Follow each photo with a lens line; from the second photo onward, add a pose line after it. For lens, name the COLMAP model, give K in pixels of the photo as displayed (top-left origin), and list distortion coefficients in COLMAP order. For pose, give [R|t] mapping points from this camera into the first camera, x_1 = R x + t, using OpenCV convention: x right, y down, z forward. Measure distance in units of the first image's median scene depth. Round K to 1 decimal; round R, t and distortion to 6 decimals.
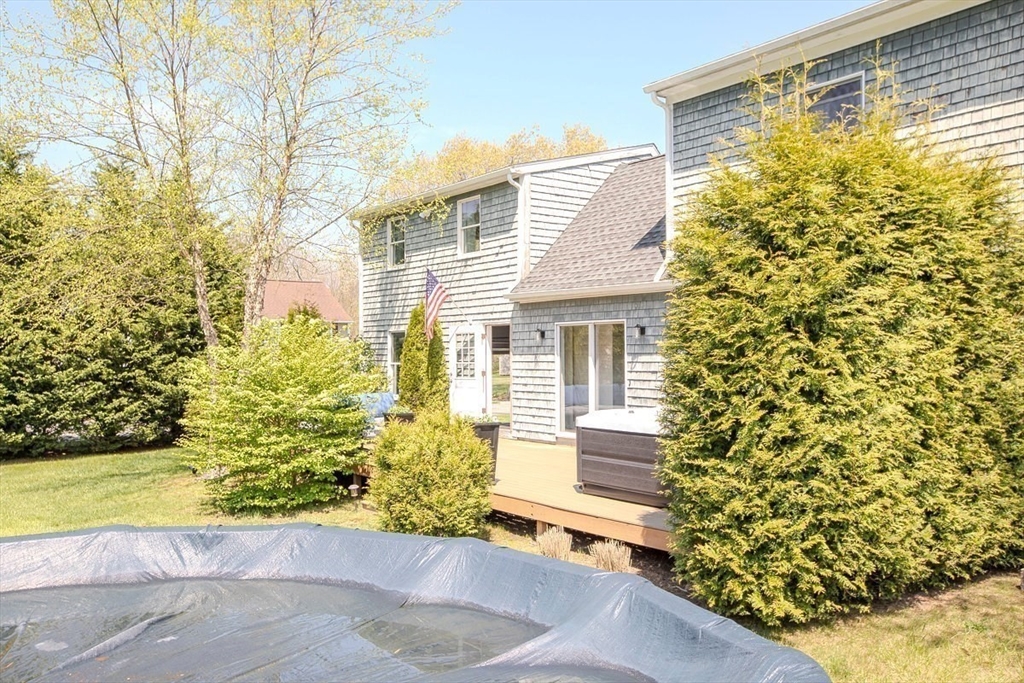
lens RADIAL K [[950.8, 0, 507.0], [0, 950.8, 348.7], [0, 0, 1]] dist [0.101950, 0.045690]
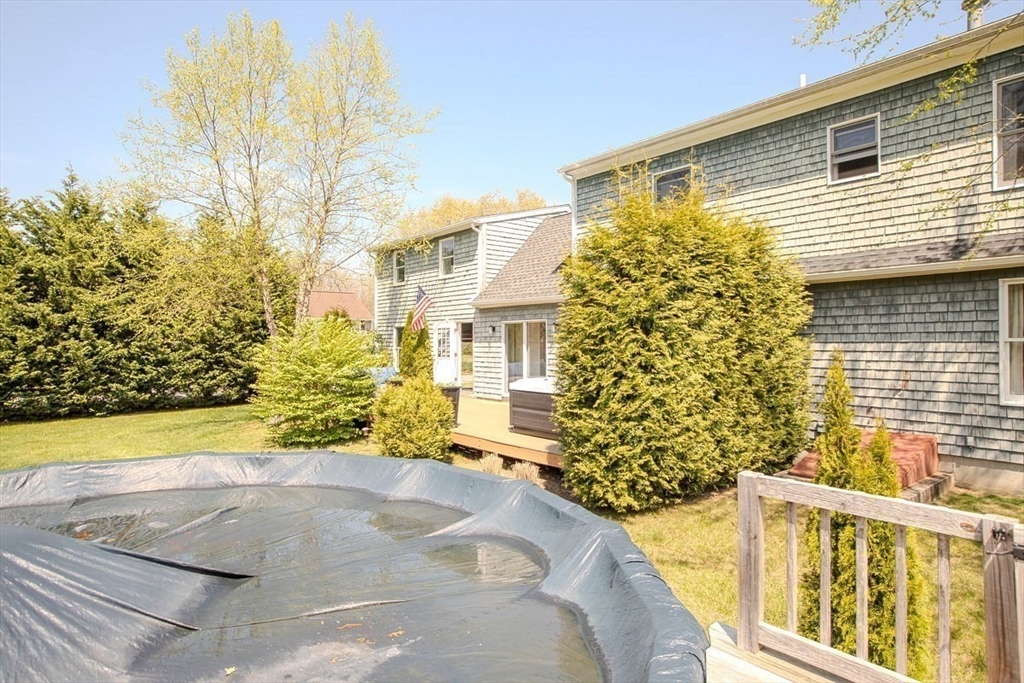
lens RADIAL K [[640.2, 0, 510.0], [0, 640.2, 337.9], [0, 0, 1]] dist [0.023654, 0.012269]
pose [[0.999016, 0.003684, 0.044199, 0.035031], [-0.003644, 0.999993, -0.000995, 0.000055], [-0.044203, 0.000833, 0.999022, -0.041126]]
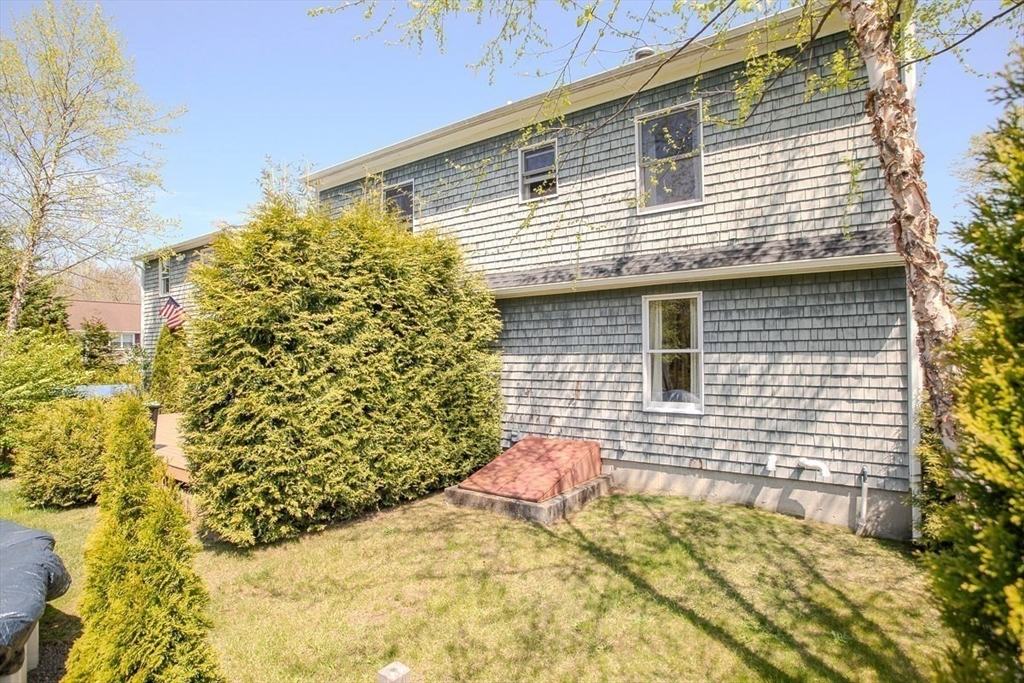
lens RADIAL K [[593.1, 0, 512.6], [0, 593.1, 341.0], [0, 0, 1]] dist [-0.014915, 0.001874]
pose [[0.957950, 0.002487, 0.286925, 0.326124], [0.002691, 0.999841, -0.017651, -0.001052], [-0.286923, 0.017681, 0.957790, 0.035413]]
